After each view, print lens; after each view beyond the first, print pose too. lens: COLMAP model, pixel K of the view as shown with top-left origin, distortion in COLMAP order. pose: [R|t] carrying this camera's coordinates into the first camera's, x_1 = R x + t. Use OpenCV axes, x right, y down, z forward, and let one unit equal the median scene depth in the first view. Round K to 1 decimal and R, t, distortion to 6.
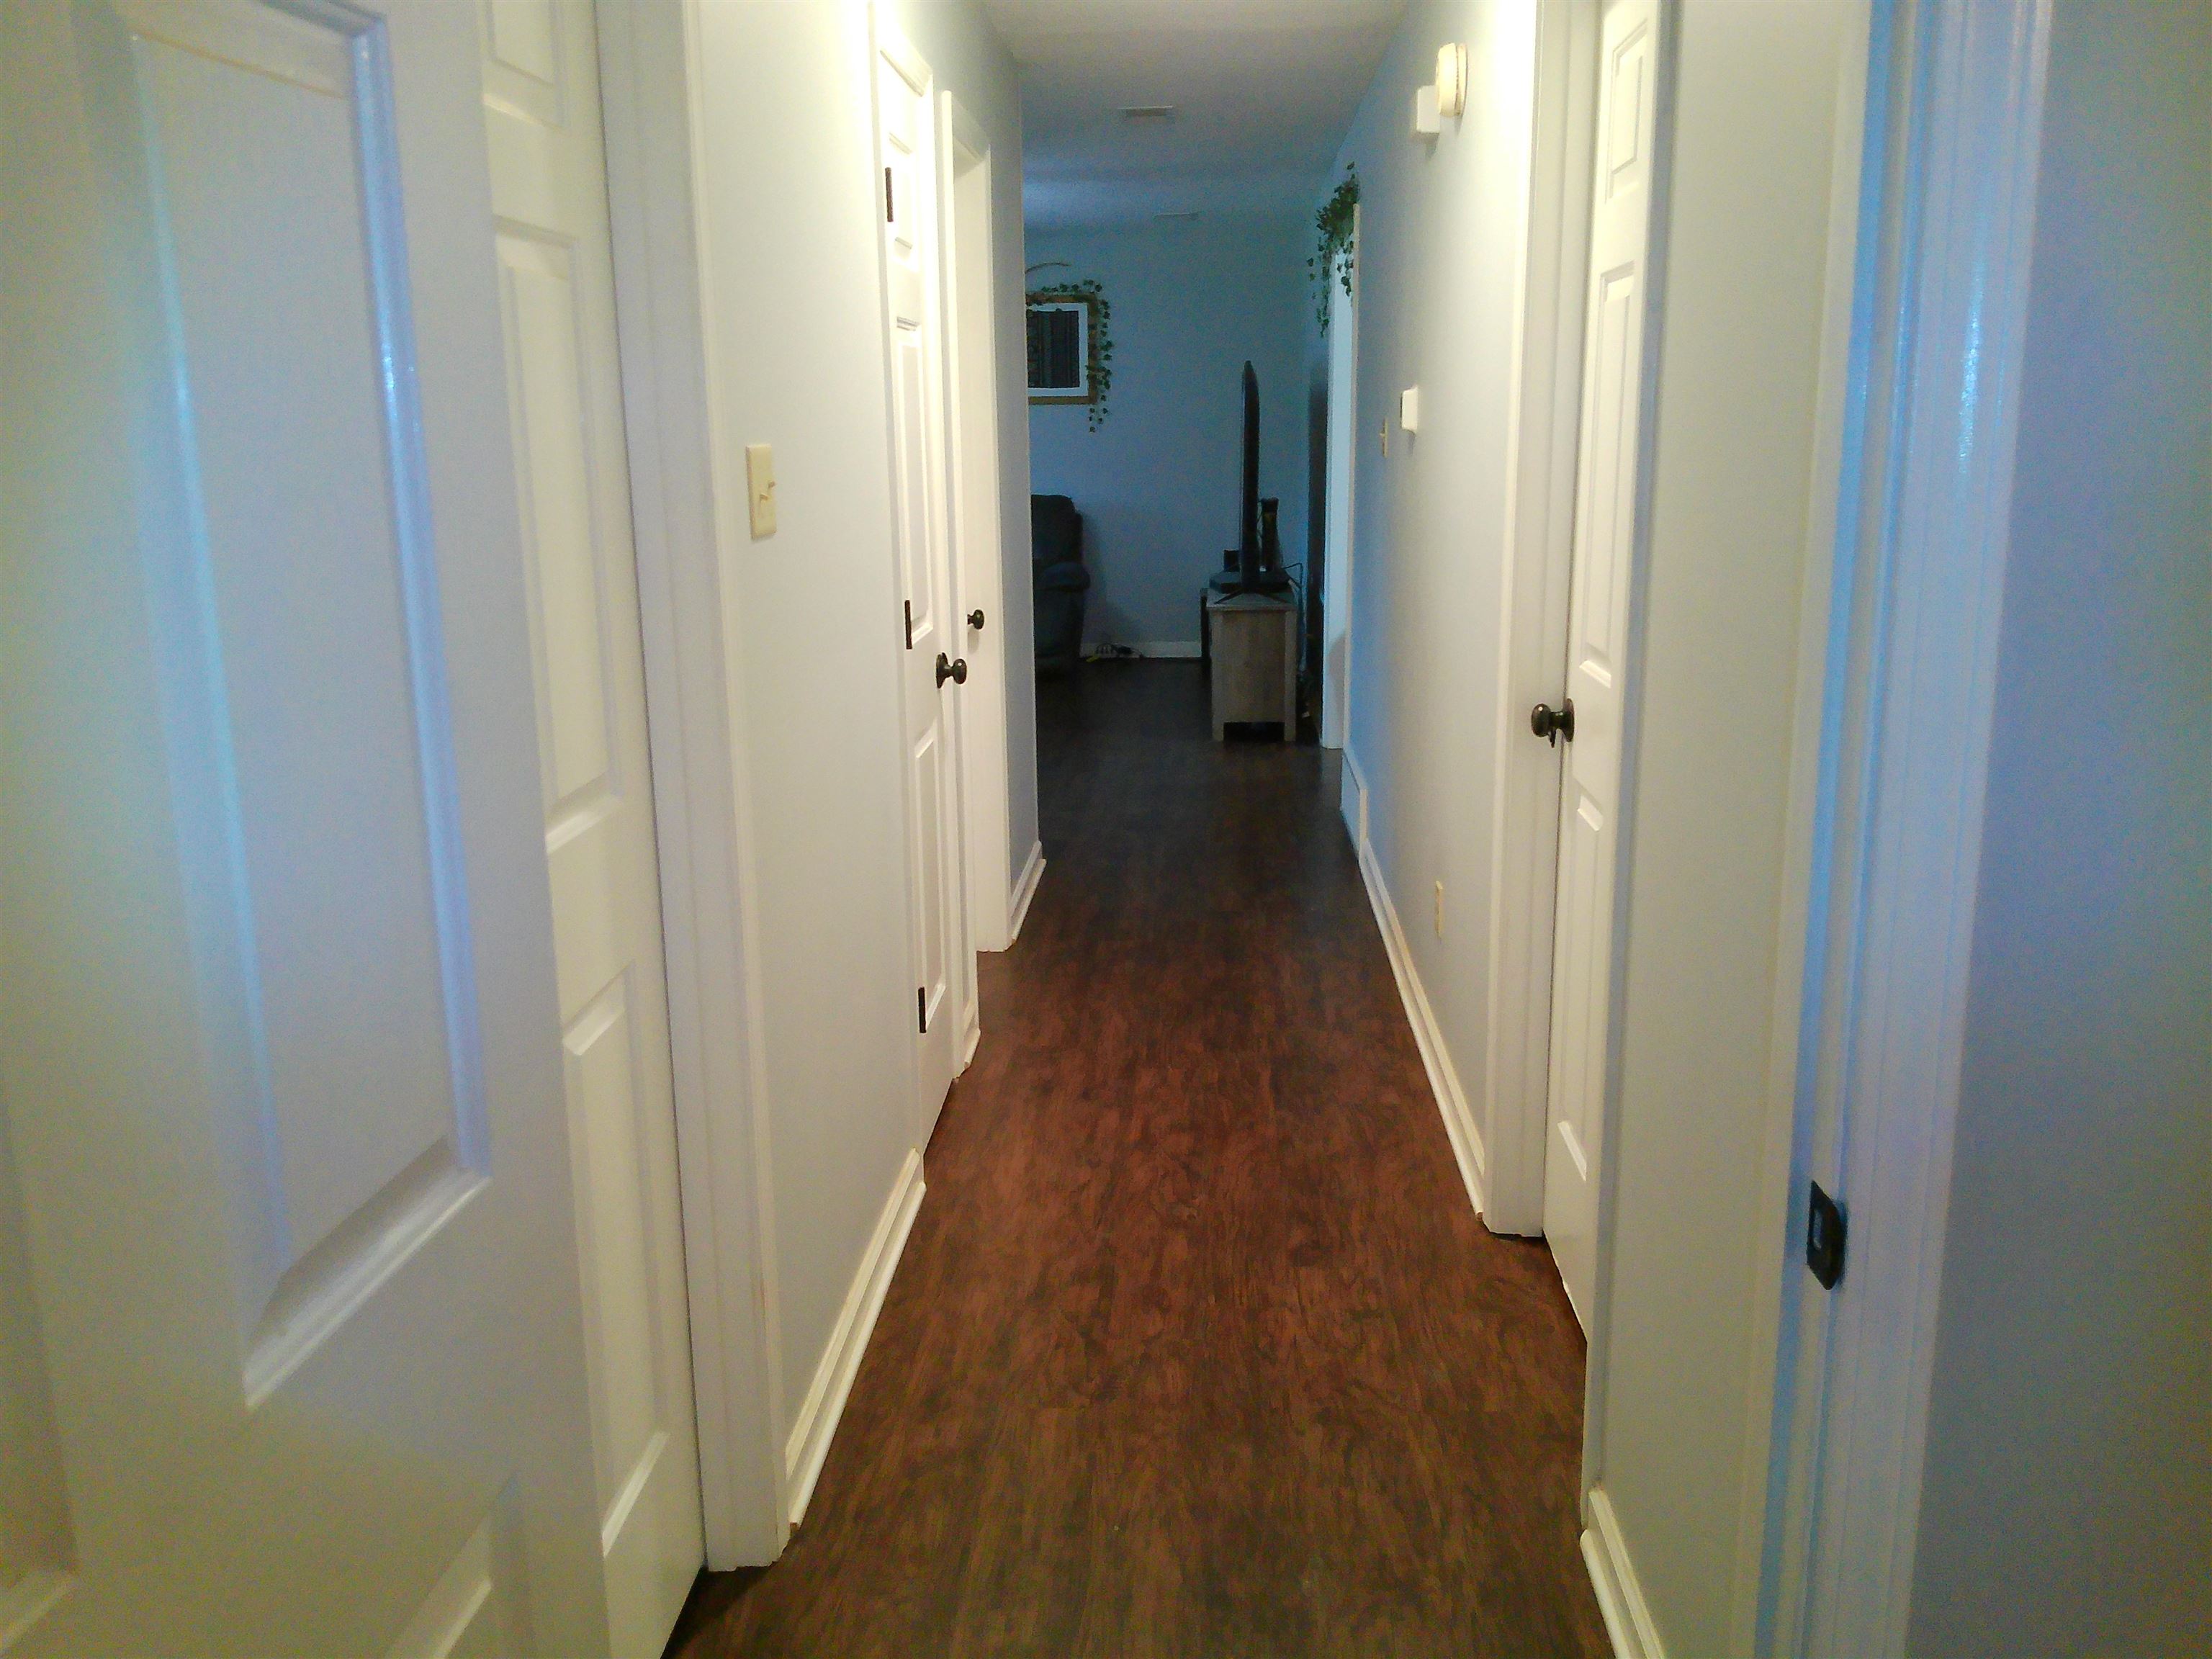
lens RADIAL K [[1778.5, 0, 1106.0], [0, 1778.5, 829.5], [0, 0, 1]] dist [0.091059, -0.097082]
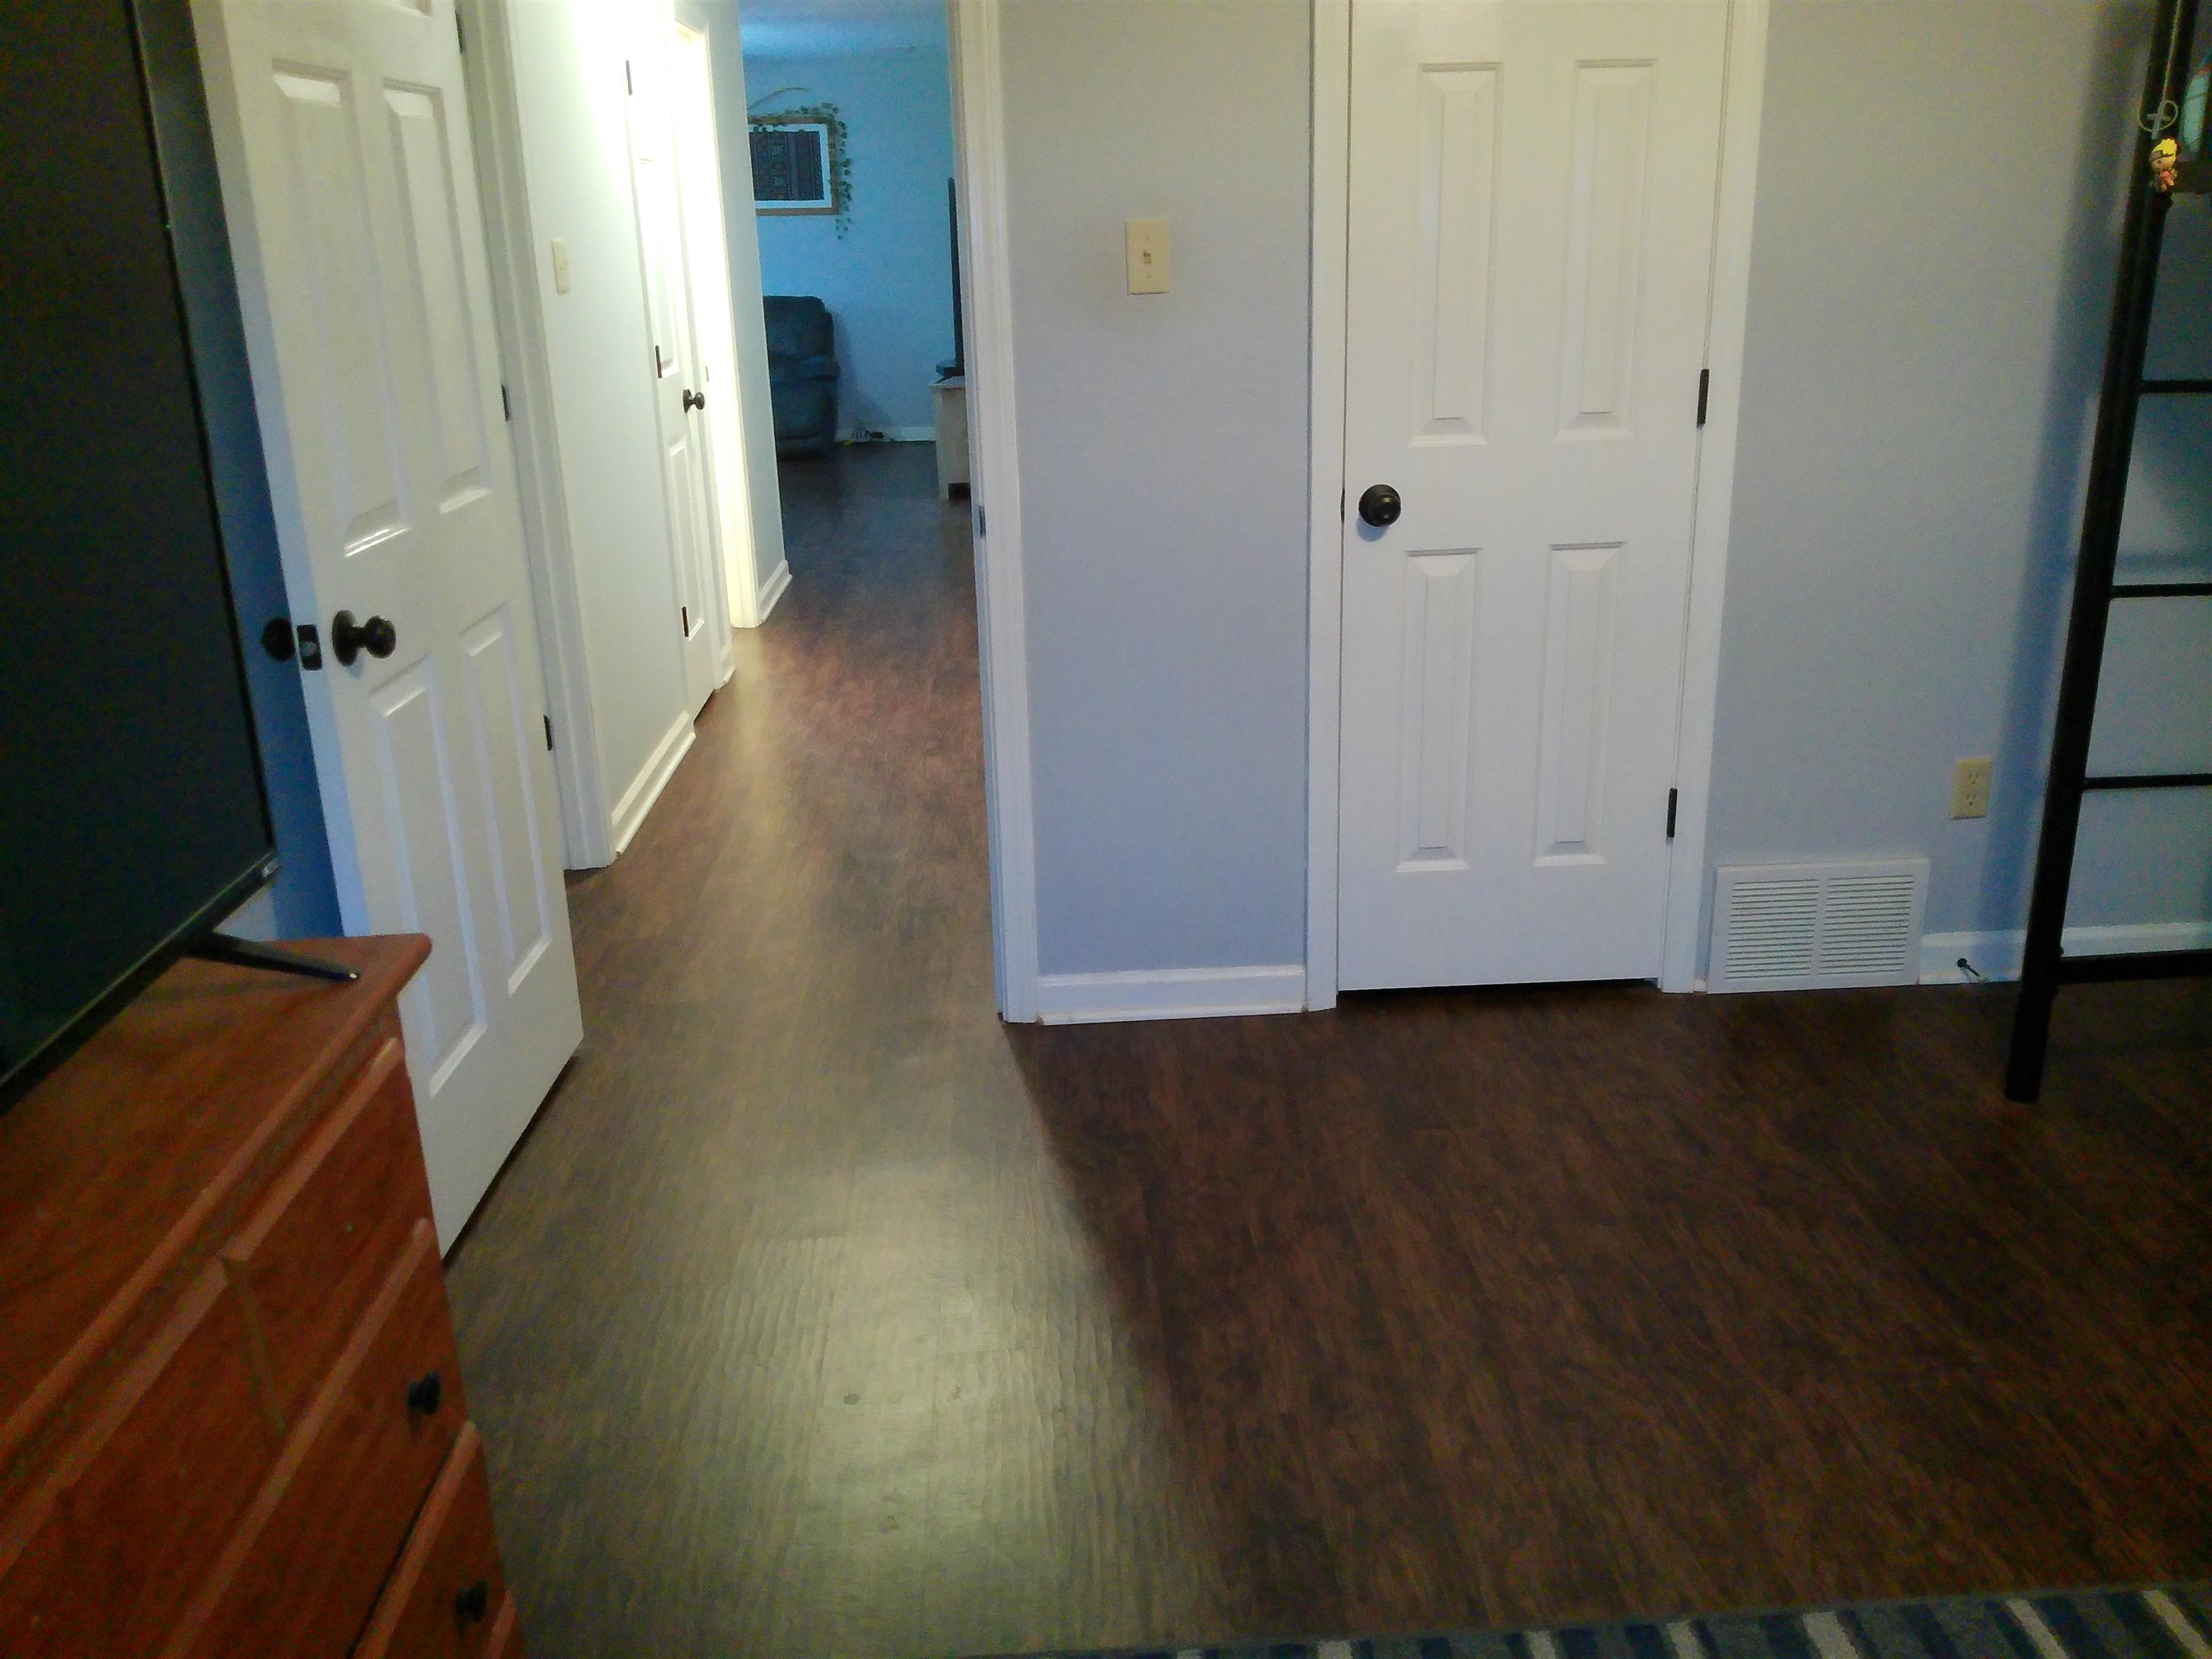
lens RADIAL K [[1795.7, 0, 1117.3], [0, 1795.7, 816.8], [0, 0, 1]] dist [0.052012, -0.102900]
pose [[0.993243, -0.046924, 0.106145, 0.040320], [0.037340, 0.995192, 0.090543, 0.061169], [-0.109883, -0.085968, 0.990220, -0.253656]]
